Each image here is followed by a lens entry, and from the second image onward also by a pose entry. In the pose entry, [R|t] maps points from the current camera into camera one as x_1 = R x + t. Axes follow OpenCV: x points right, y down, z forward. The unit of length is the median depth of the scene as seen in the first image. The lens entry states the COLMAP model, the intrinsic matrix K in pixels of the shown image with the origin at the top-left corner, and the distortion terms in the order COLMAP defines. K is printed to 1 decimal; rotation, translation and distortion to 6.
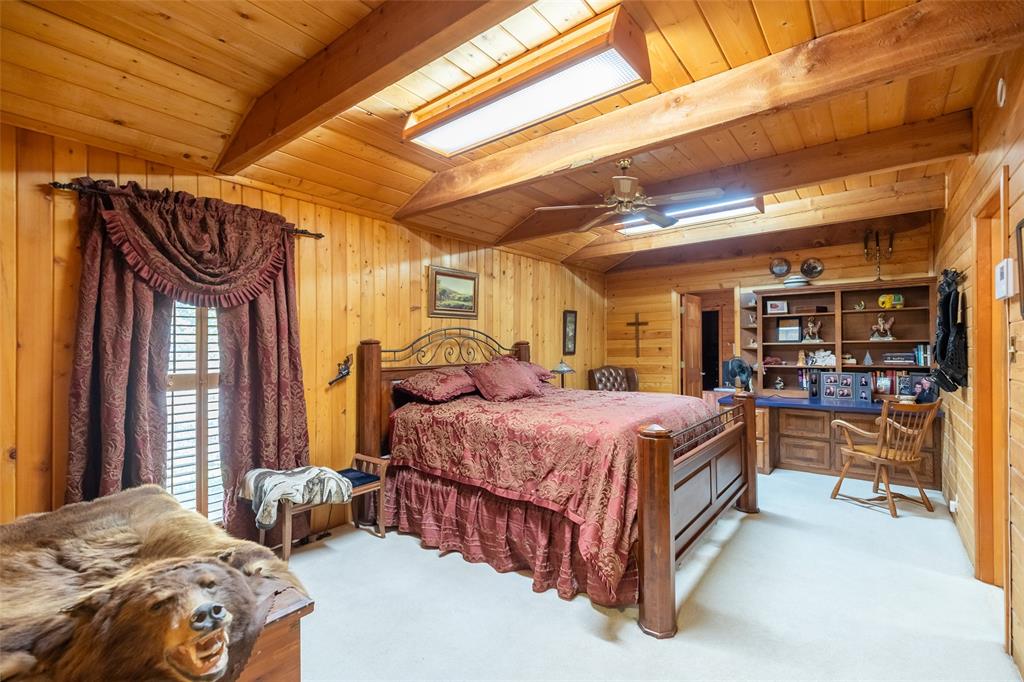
lens RADIAL K [[465.2, 0, 510.5], [0, 465.2, 344.6], [0, 0, 1]] dist [0.012460, -0.000146]
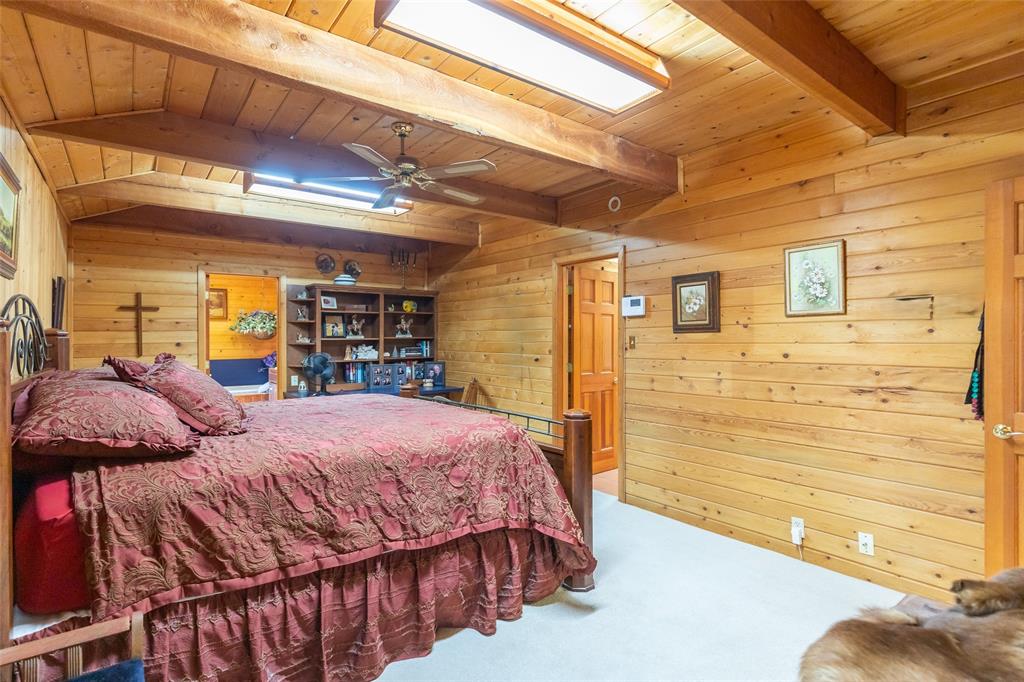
lens RADIAL K [[497.7, 0, 512.7], [0, 497.7, 340.7], [0, 0, 1]] dist [-0.003414, -0.000205]
pose [[0.243160, 0.007852, 0.969954, -0.399459], [-0.003266, 0.999968, -0.007276, 0.008340], [-0.969981, -0.001399, 0.243178, 0.379404]]
